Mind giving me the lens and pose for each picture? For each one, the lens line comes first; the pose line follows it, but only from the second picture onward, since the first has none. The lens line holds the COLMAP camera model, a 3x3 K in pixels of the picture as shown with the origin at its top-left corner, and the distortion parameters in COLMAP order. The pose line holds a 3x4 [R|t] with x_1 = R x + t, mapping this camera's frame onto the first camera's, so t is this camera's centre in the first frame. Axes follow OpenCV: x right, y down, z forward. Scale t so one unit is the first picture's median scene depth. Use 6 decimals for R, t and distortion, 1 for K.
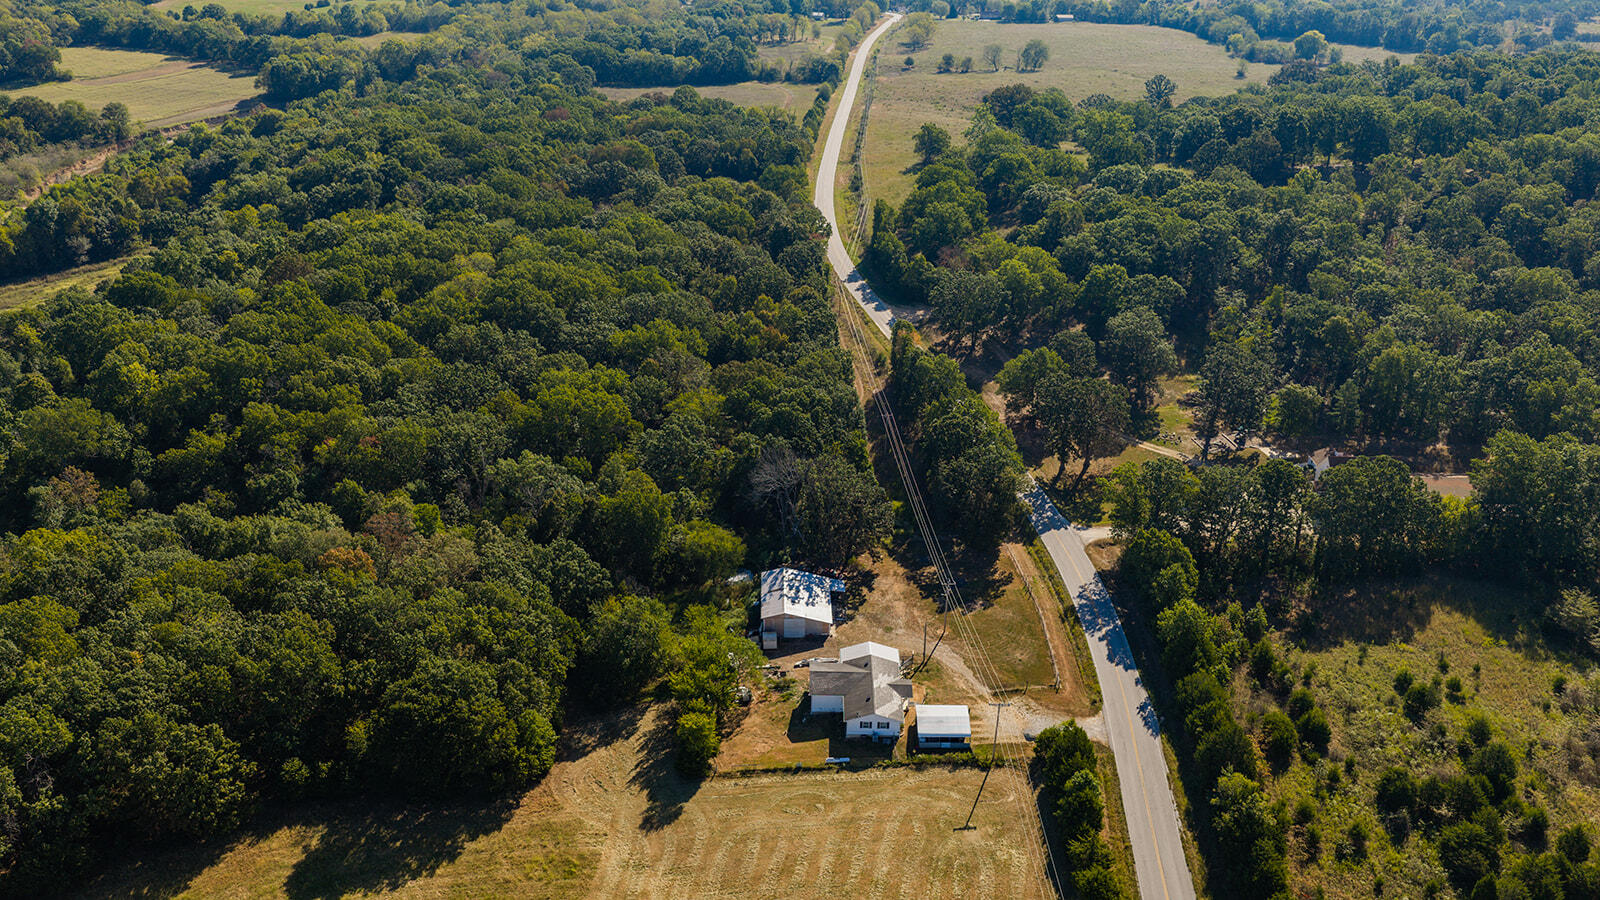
lens RADIAL K [[1323.3, 0, 800.0], [0, 1323.3, 450.0], [0, 0, 1]] dist [0.034912, -0.076001]
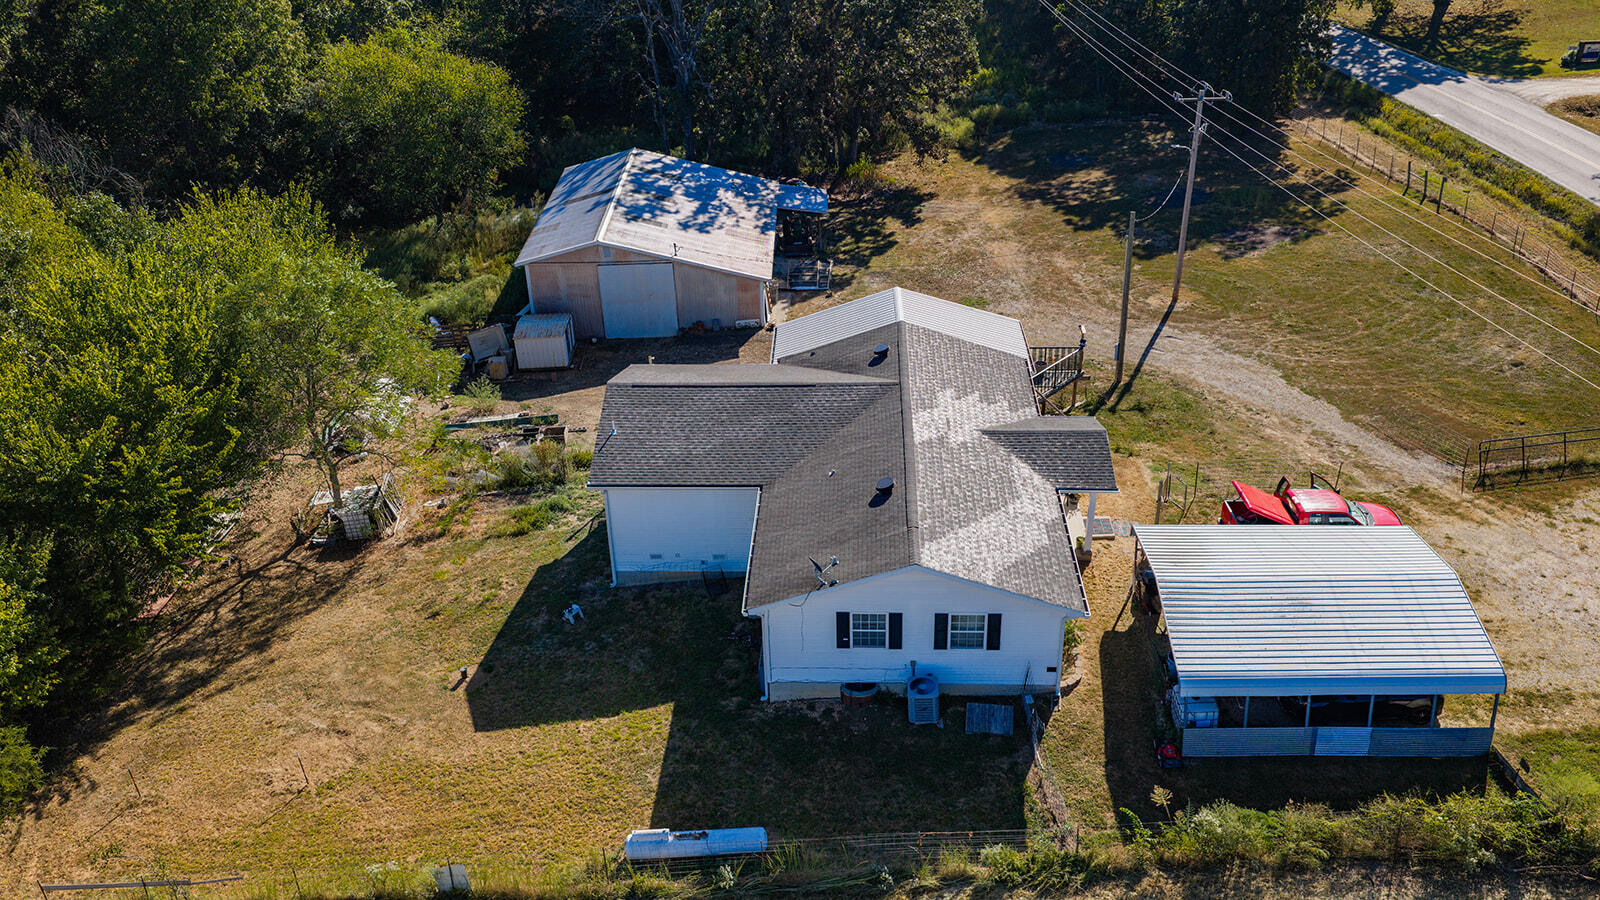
lens RADIAL K [[1323.3, 0, 800.0], [0, 1323.3, 450.0], [0, 0, 1]] dist [0.034912, -0.076001]
pose [[0.998716, -0.020719, -0.046235, 0.042785], [0.023442, 0.997974, 0.059152, 0.150268], [0.044916, -0.060160, 0.997178, 0.717101]]
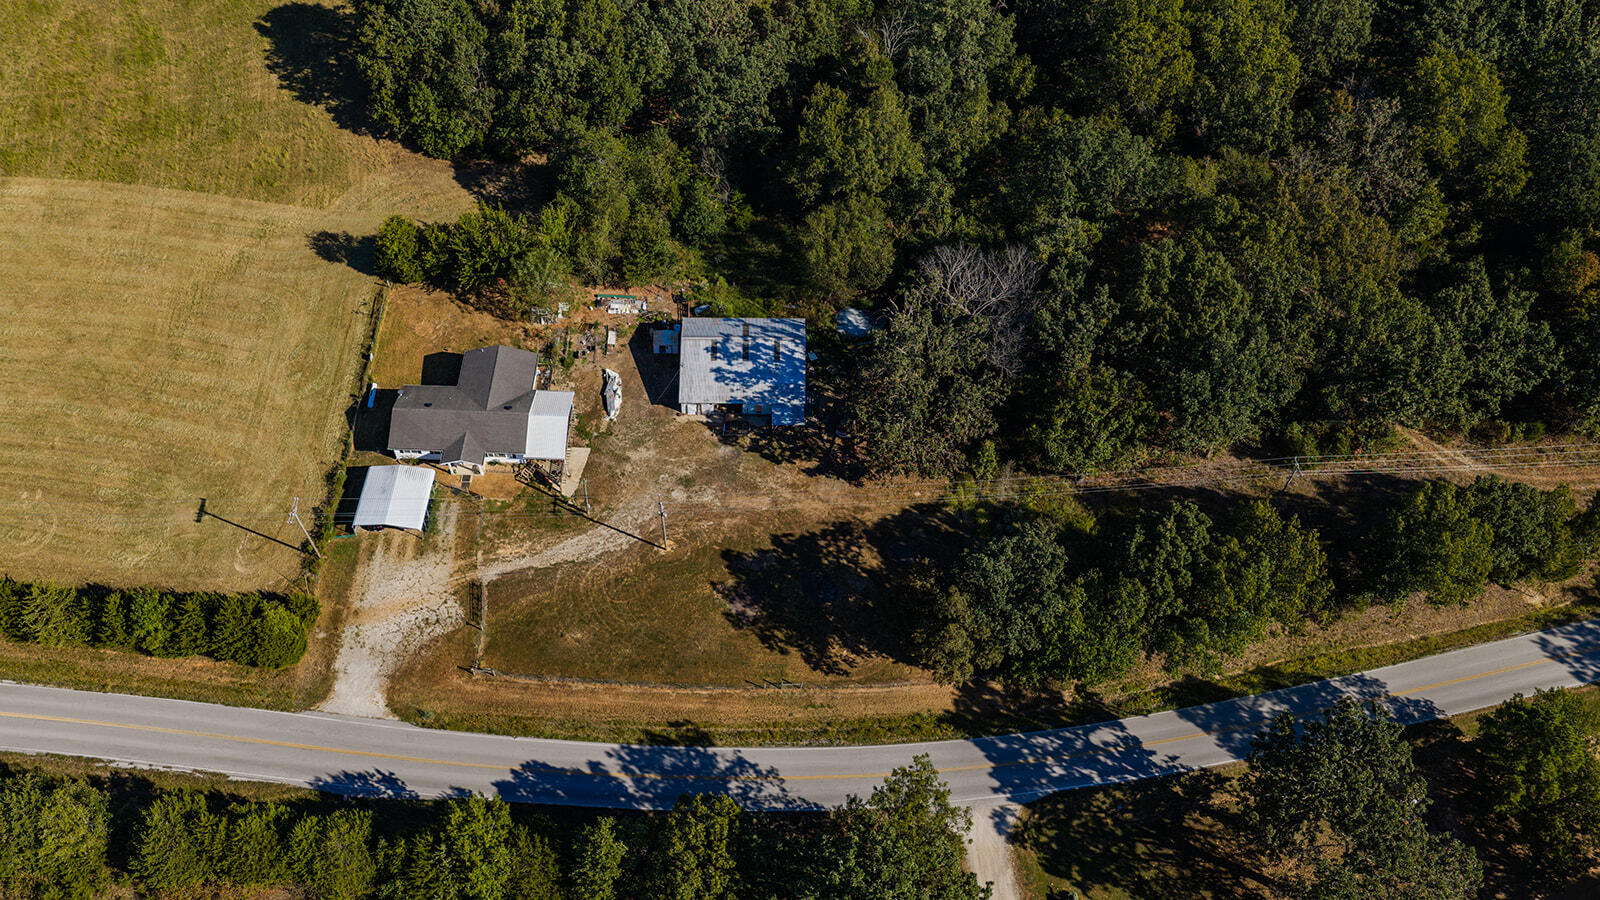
lens RADIAL K [[1323.3, 0, 800.0], [0, 1323.3, 450.0], [0, 0, 1]] dist [0.034912, -0.076001]
pose [[-0.016502, 0.813255, -0.581673, 0.442518], [-0.456878, 0.511334, 0.727874, -0.385311], [0.889376, 0.277765, 0.363120, 0.810833]]
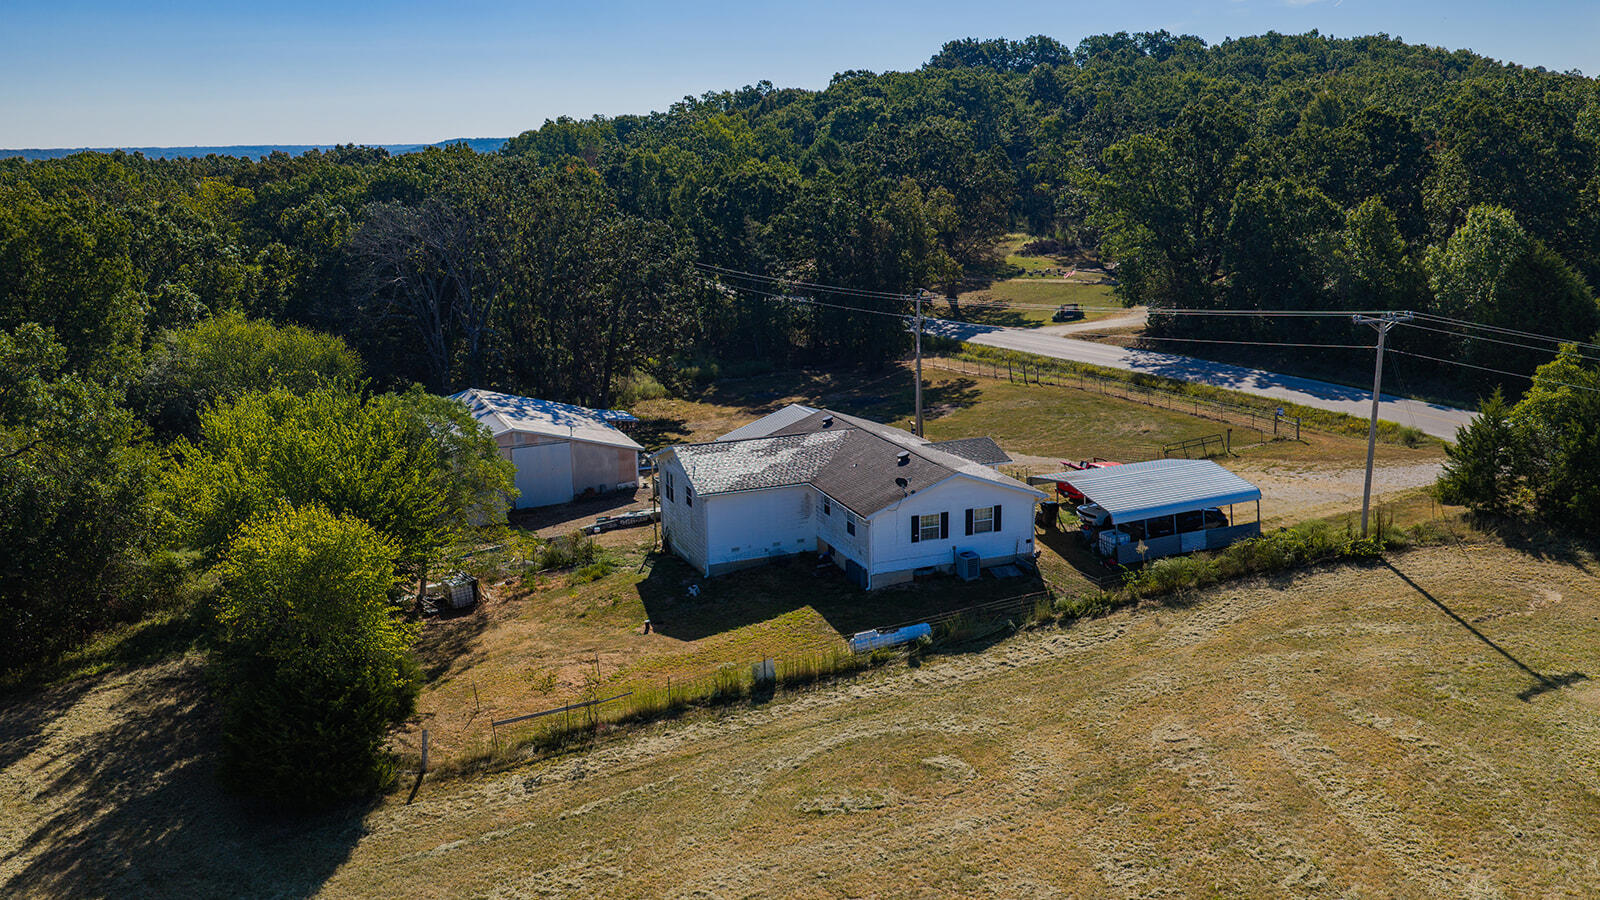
lens RADIAL K [[1323.3, 0, 800.0], [0, 1323.3, 450.0], [0, 0, 1]] dist [0.034912, -0.076001]
pose [[0.927181, -0.115853, 0.356250, -0.066708], [0.192406, 0.963233, -0.187514, 0.208722], [-0.321428, 0.242404, 0.915382, 0.646085]]
